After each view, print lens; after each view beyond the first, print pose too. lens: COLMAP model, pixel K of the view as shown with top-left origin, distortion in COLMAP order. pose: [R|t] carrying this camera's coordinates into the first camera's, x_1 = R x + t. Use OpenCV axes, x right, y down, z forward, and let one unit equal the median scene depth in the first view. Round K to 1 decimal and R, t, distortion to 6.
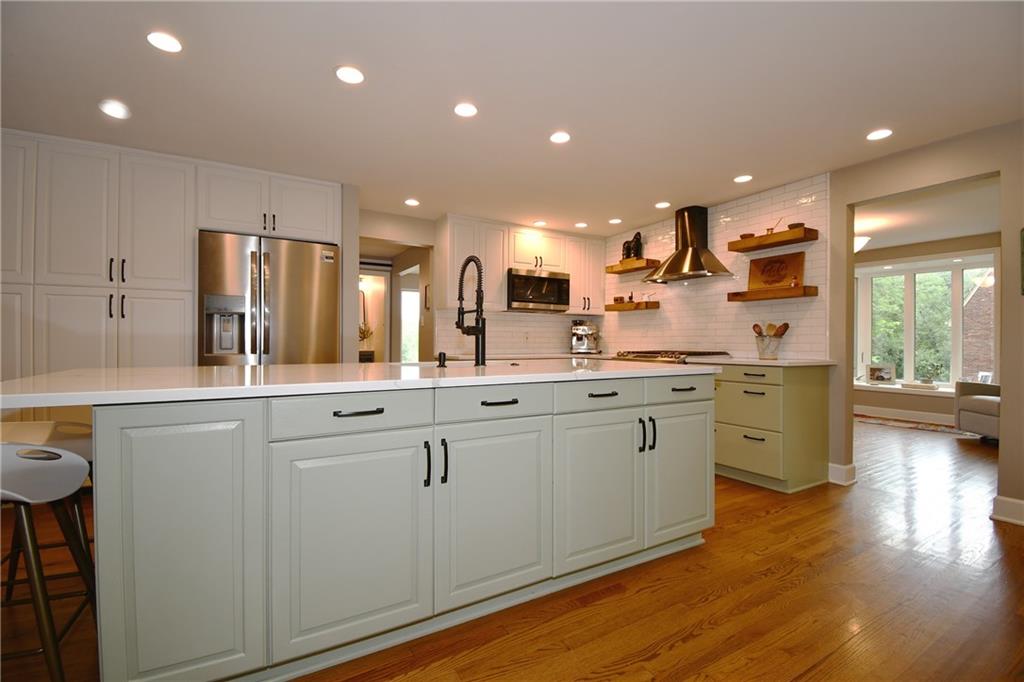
lens RADIAL K [[449.8, 0, 512.0], [0, 449.8, 341.0], [0, 0, 1]] dist [0.019401, -0.025376]
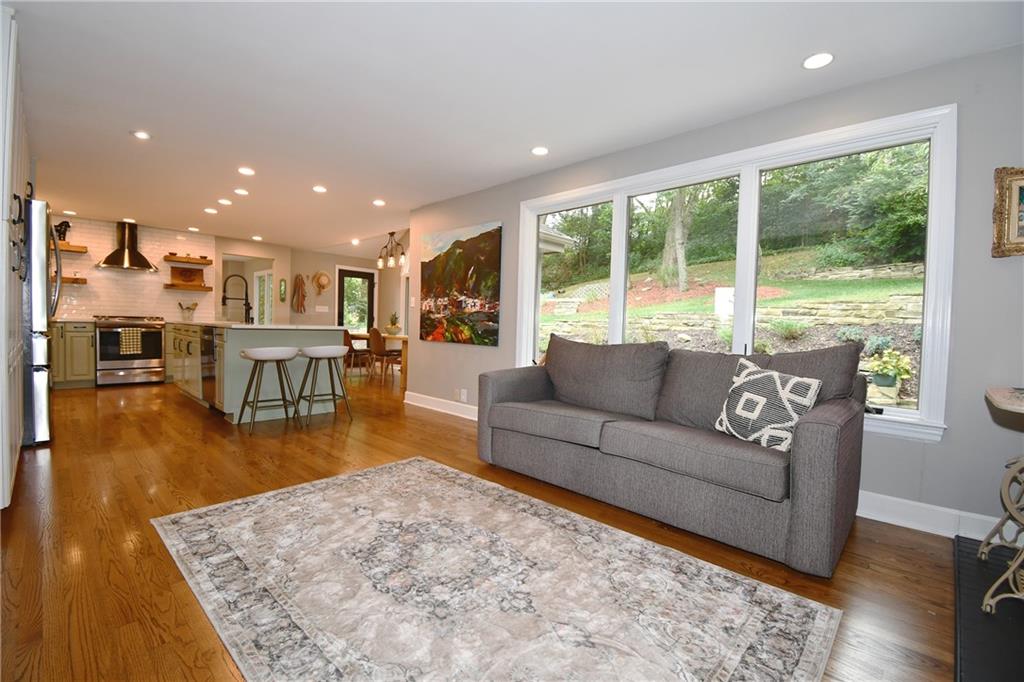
lens RADIAL K [[458.1, 0, 508.5], [0, 458.1, 340.2], [0, 0, 1]] dist [0.018988, -0.025409]
pose [[-0.257370, -0.041667, 0.965414, -1.498834], [-0.028408, 0.998964, 0.035542, 0.011758], [-0.965895, -0.018278, -0.258287, 0.152062]]
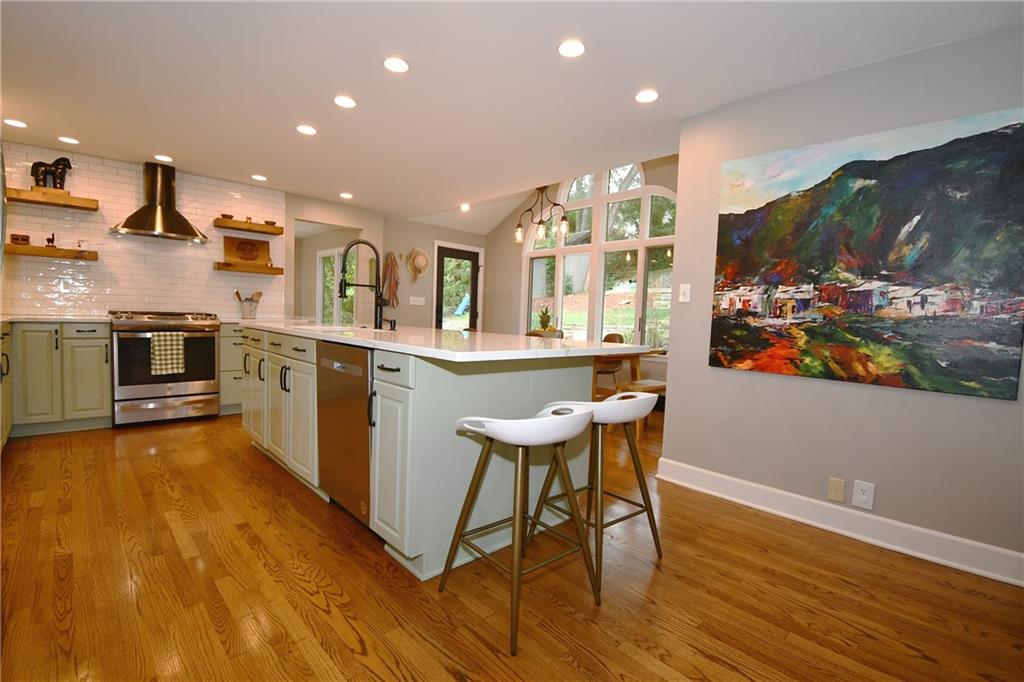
lens RADIAL K [[468.2, 0, 506.6], [0, 468.2, 341.7], [0, 0, 1]] dist [0.020101, -0.027356]
pose [[-0.213703, -0.066431, 0.974637, -0.801710], [-0.036826, 0.997524, 0.059916, -0.001797], [-0.976204, -0.023088, -0.215620, 0.494572]]
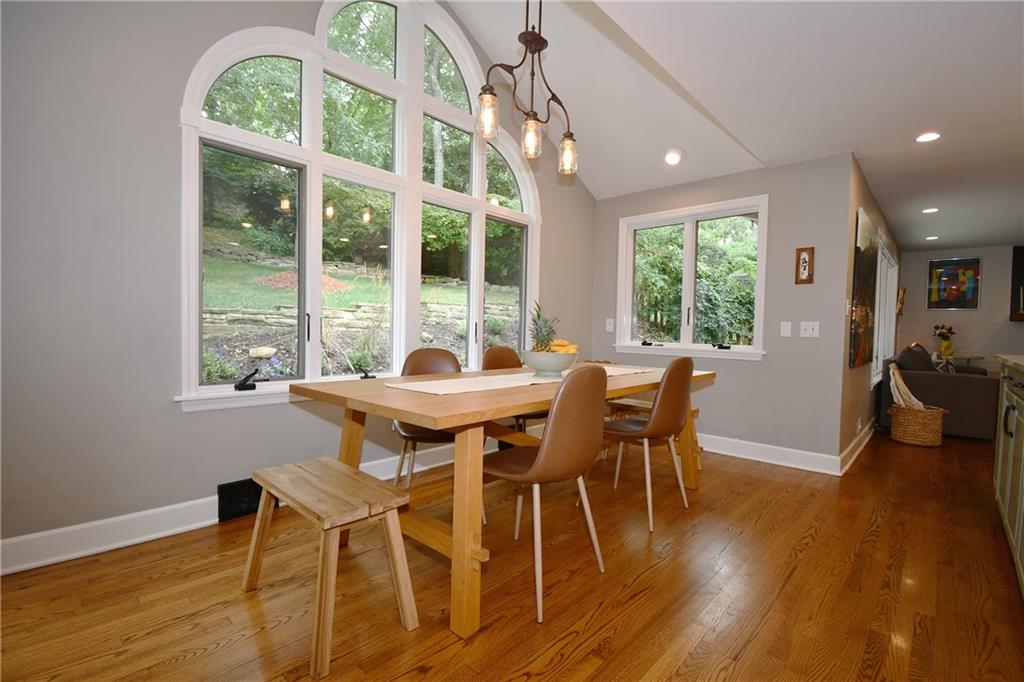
lens RADIAL K [[458.1, 0, 508.5], [0, 458.1, 340.2], [0, 0, 1]] dist [0.018988, -0.025409]
pose [[-0.959298, -0.020115, -0.281678, 0.624624], [-0.028428, 0.999272, 0.025456, 0.011187], [0.280961, 0.032428, -0.959171, 0.685405]]
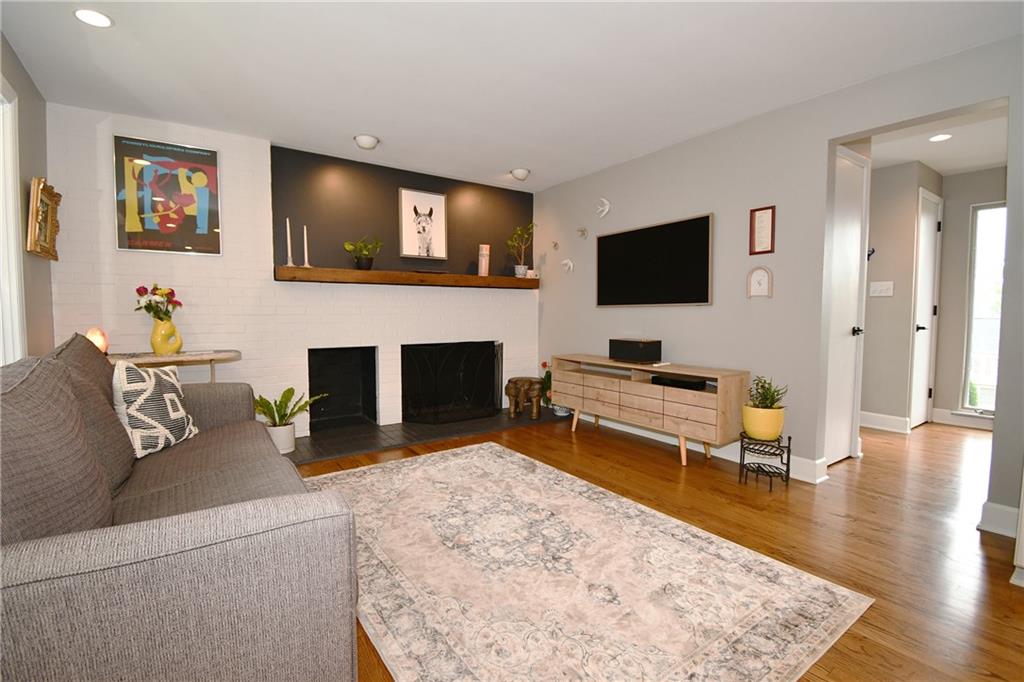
lens RADIAL K [[458.1, 0, 508.5], [0, 458.1, 340.2], [0, 0, 1]] dist [0.018988, -0.025409]
pose [[0.078000, 0.055667, -0.995398, -0.514754], [-0.001558, 0.998446, 0.055715, -0.000143], [0.996952, -0.002795, 0.077965, 0.077049]]
